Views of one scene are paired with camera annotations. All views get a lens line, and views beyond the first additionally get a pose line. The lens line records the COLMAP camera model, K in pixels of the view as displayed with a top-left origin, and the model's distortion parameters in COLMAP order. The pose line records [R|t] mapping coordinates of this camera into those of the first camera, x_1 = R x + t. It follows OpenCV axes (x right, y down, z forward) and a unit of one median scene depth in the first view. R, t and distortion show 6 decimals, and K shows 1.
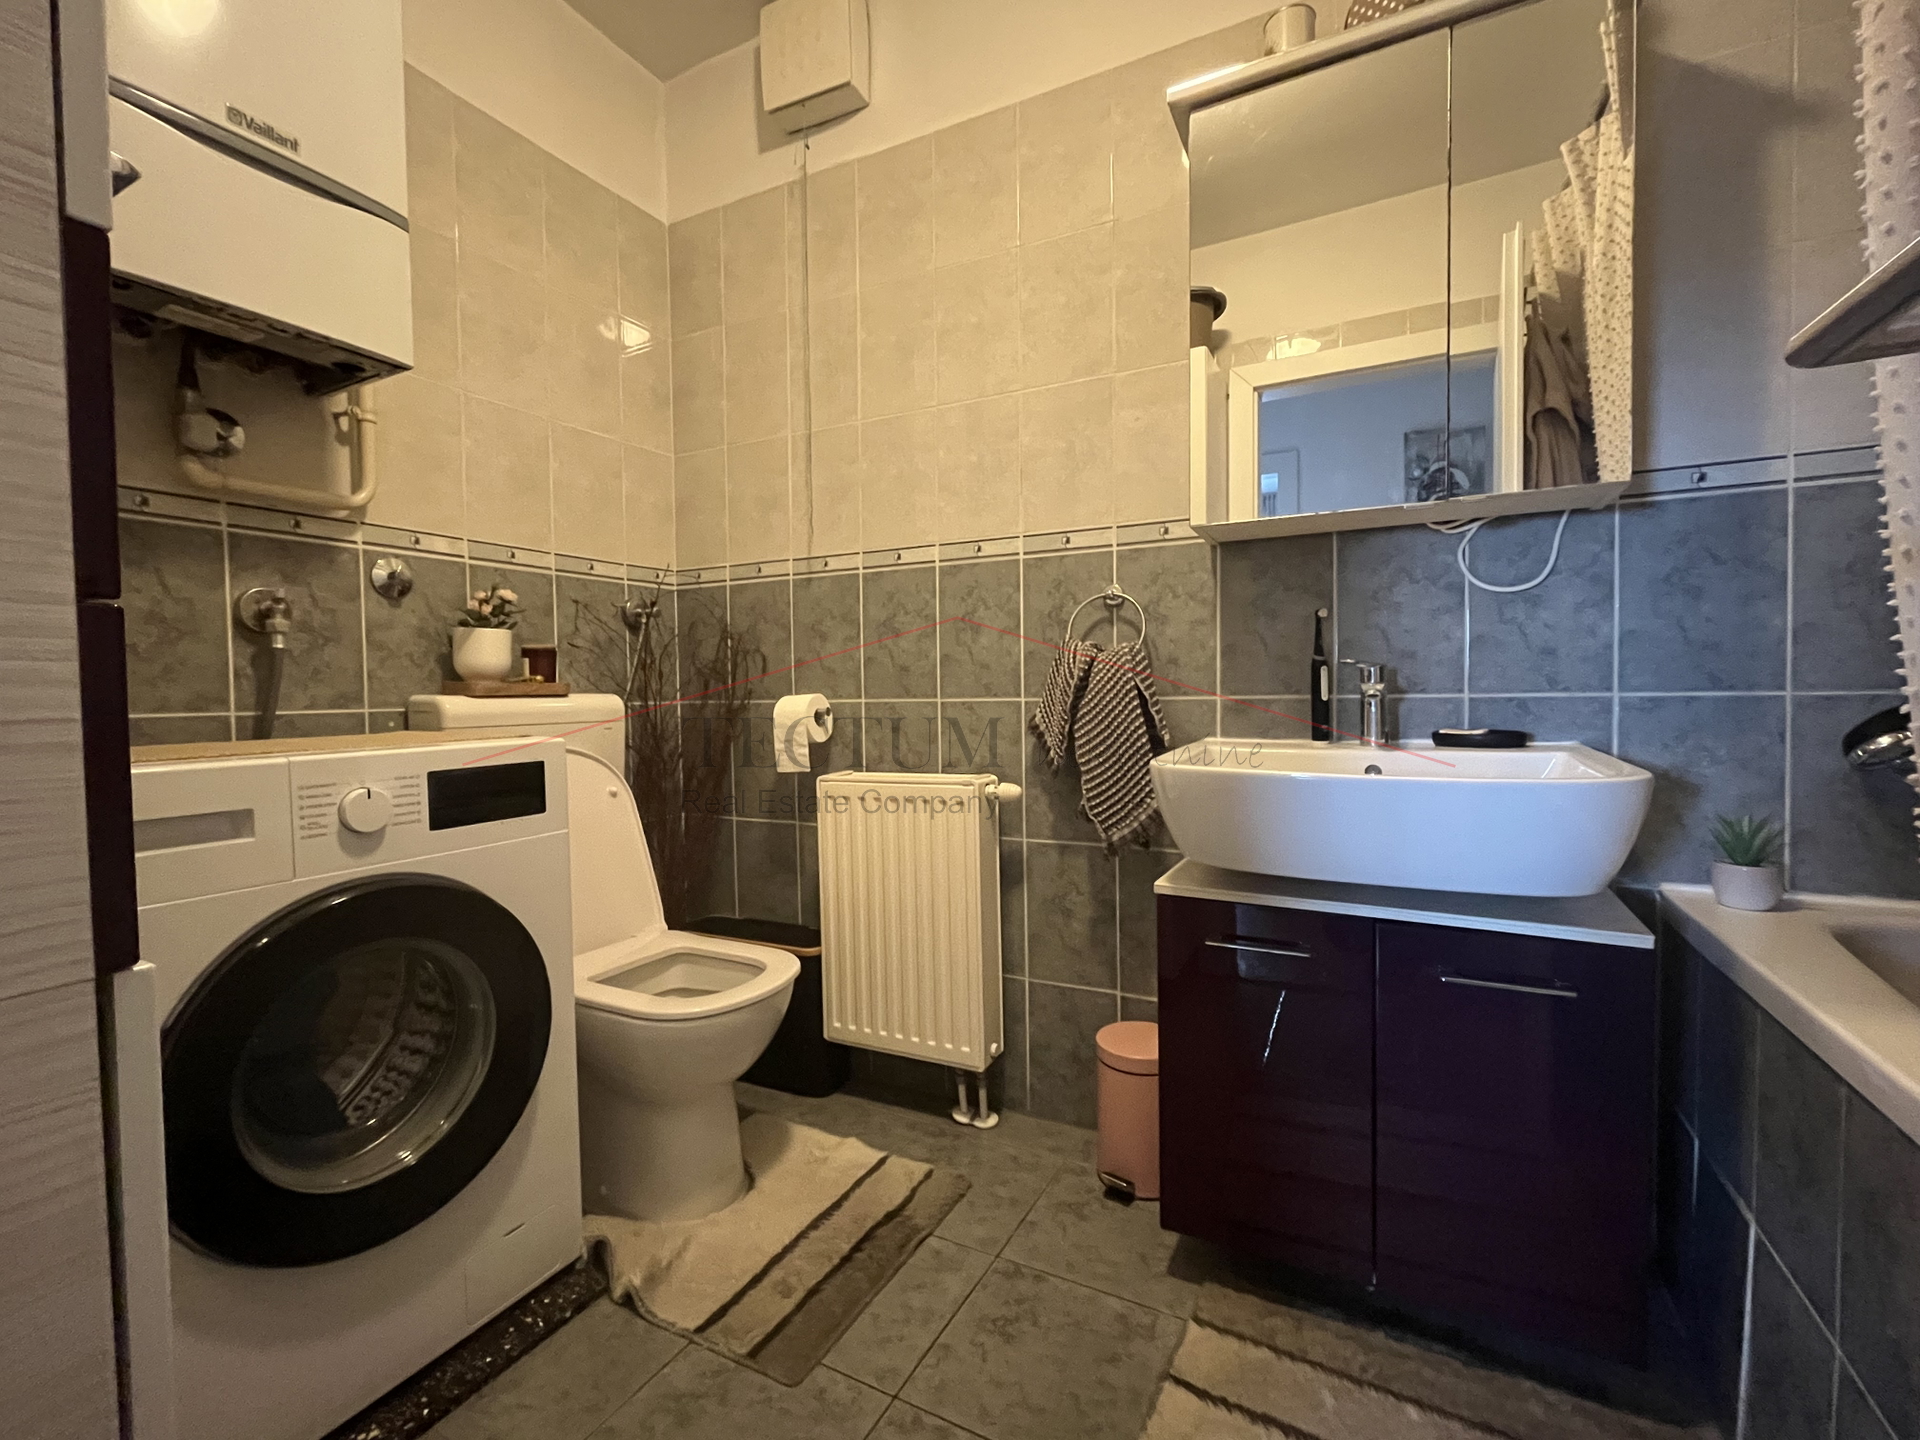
lens RADIAL K [[831.0, 0, 953.9], [0, 831.0, 729.0], [0, 0, 1]] dist [-0.001735, -0.000098]
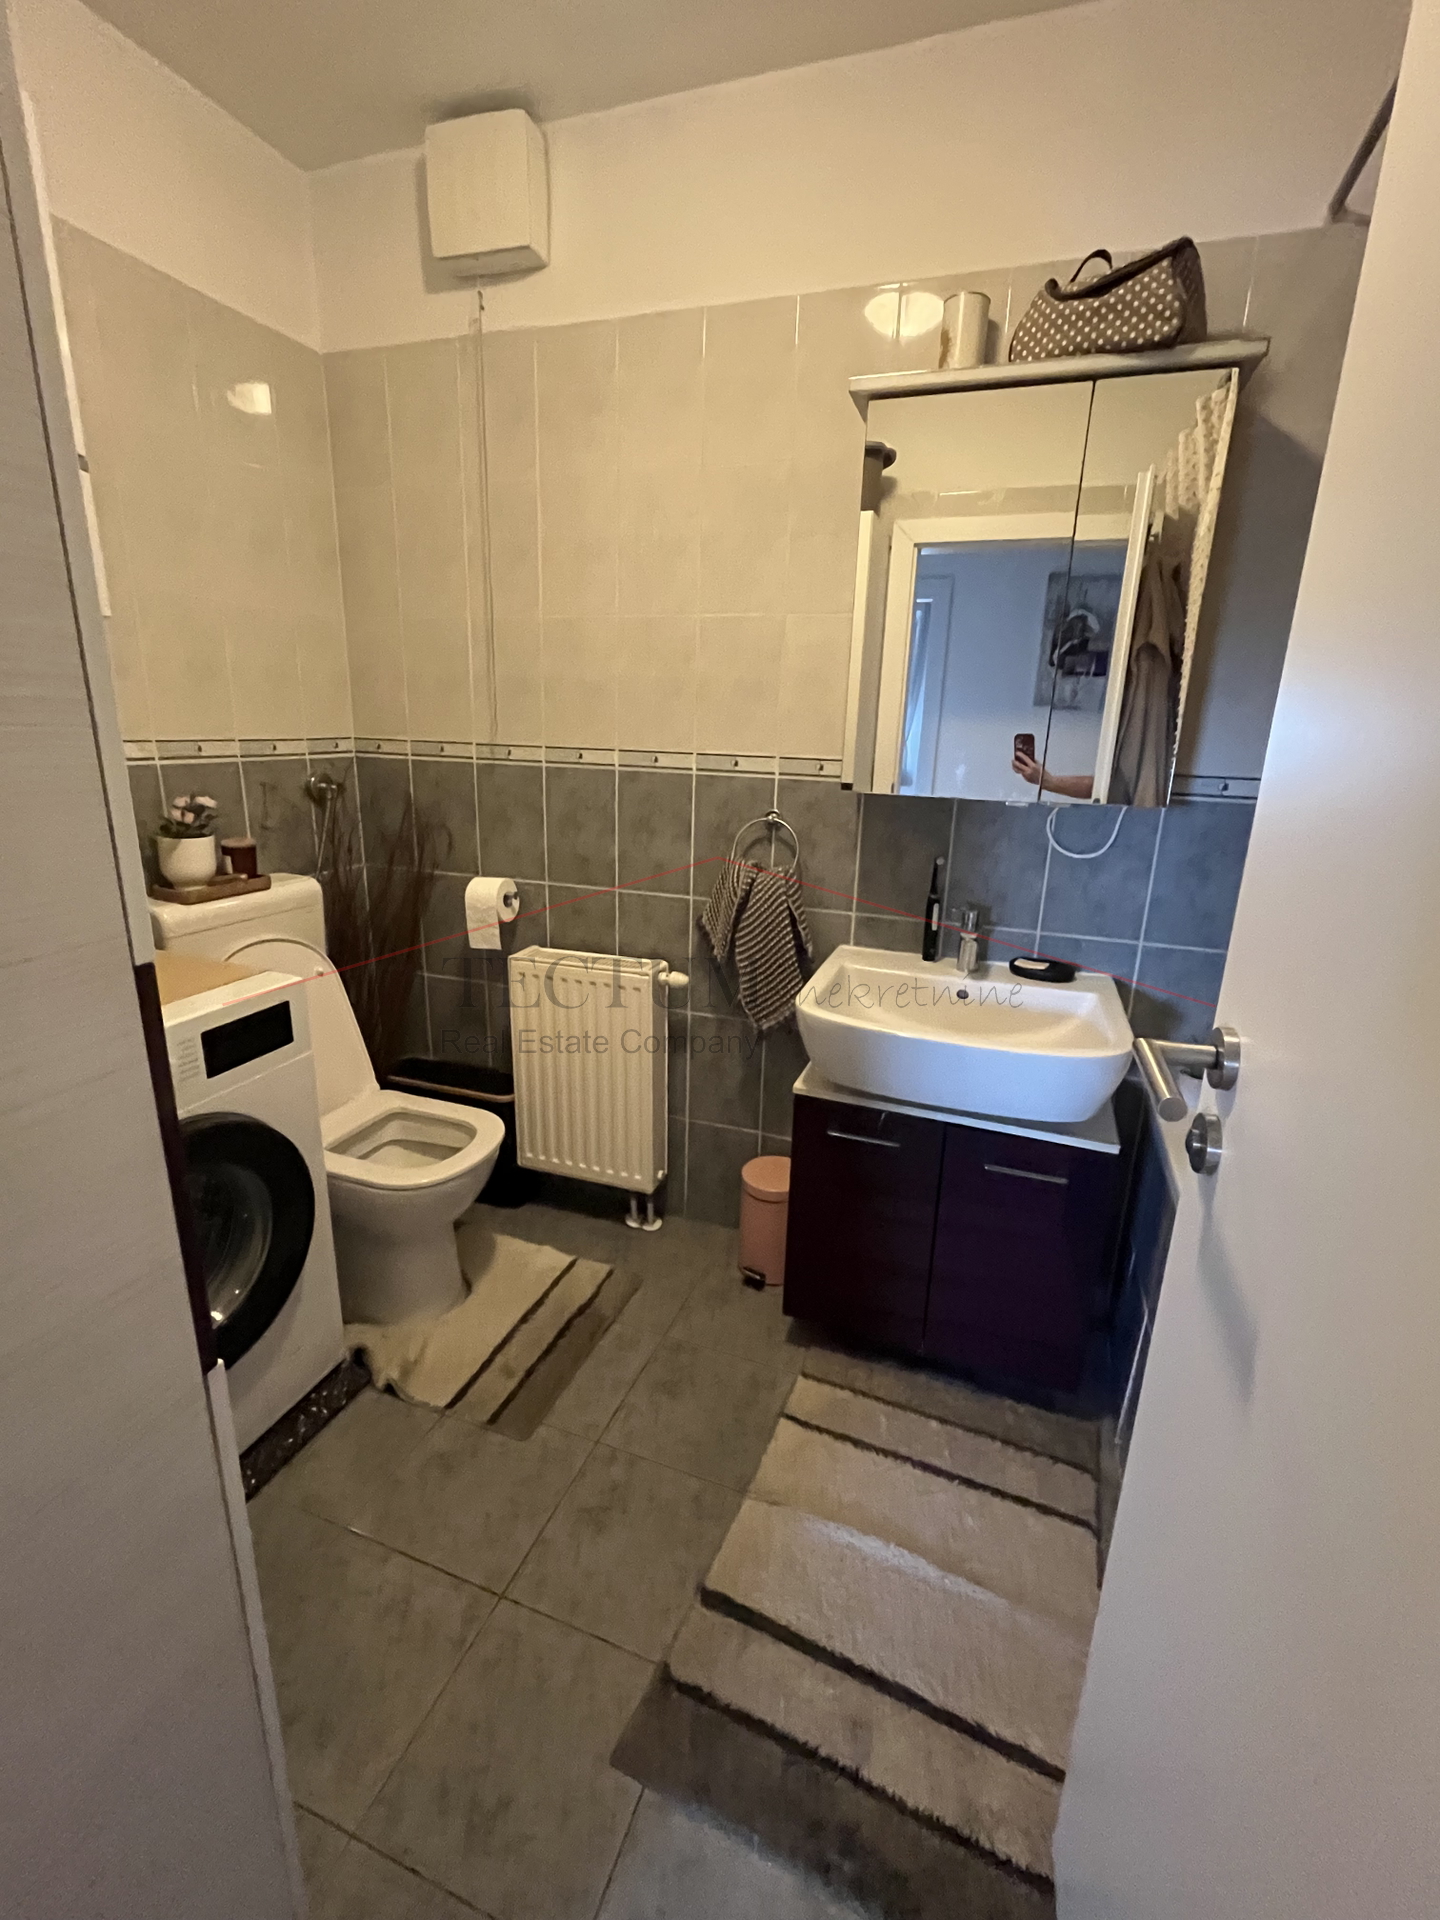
lens RADIAL K [[831.0, 0, 722.6], [0, 831.0, 959.9], [0, 0, 1]] dist [-0.001735, -0.000098]
pose [[0.988825, 0.004065, 0.149026, -0.050144], [-0.039350, 0.971294, 0.234603, -0.244200], [-0.143795, -0.237846, 0.960600, -0.150747]]
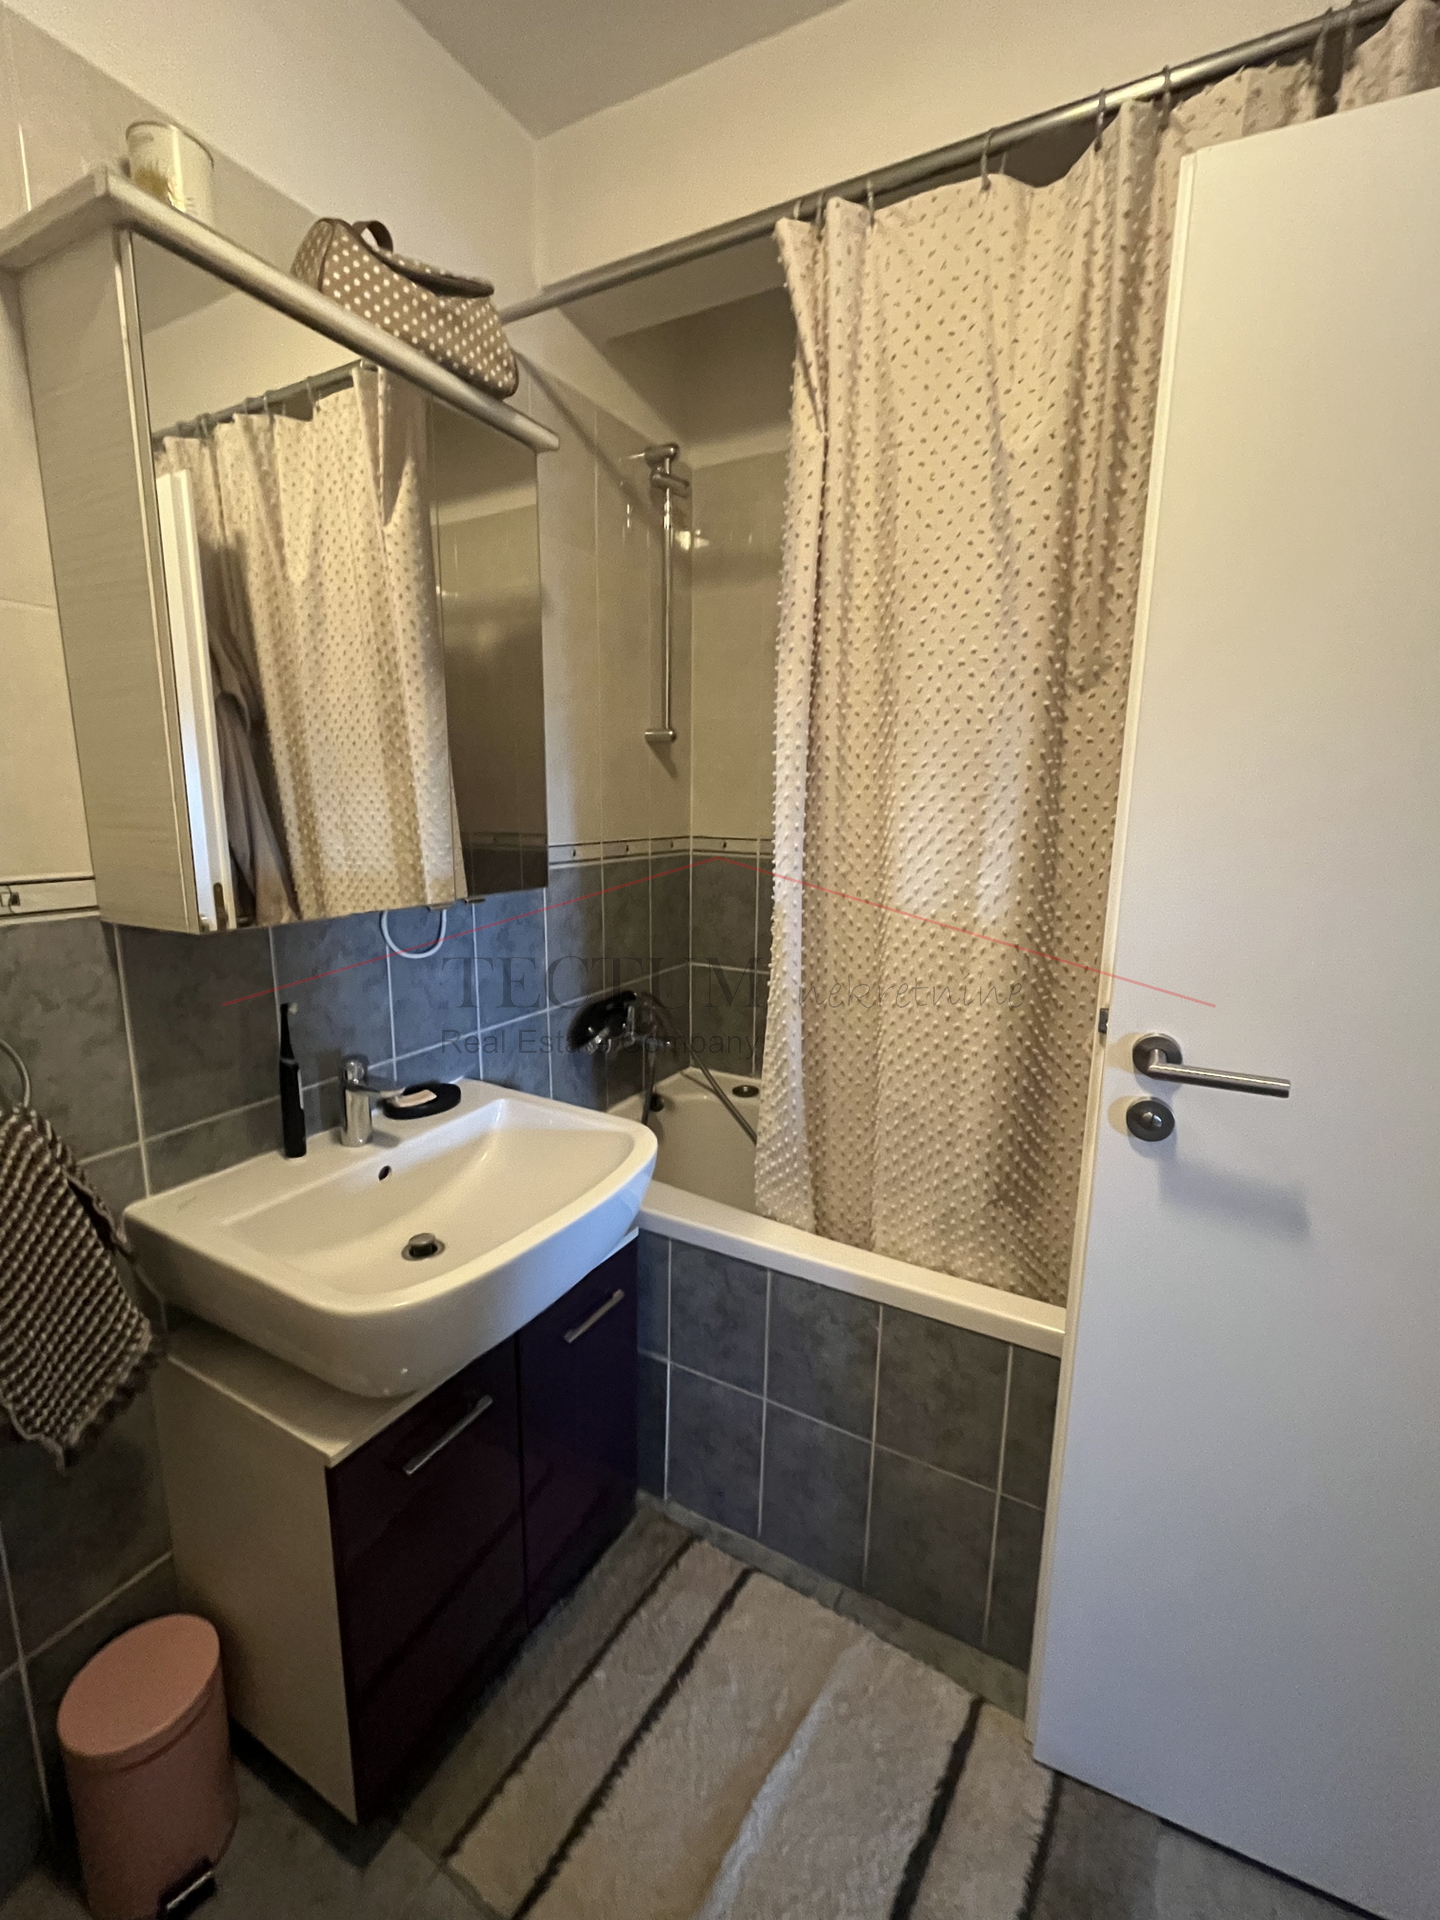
lens RADIAL K [[831.0, 0, 723.1], [0, 831.0, 955.8], [0, 0, 1]] dist [-0.001735, -0.000098]
pose [[0.014187, -0.174539, 0.984548, -0.309115], [0.021468, 0.984473, 0.174217, -0.289378], [-0.999669, 0.018664, 0.017714, 0.500191]]
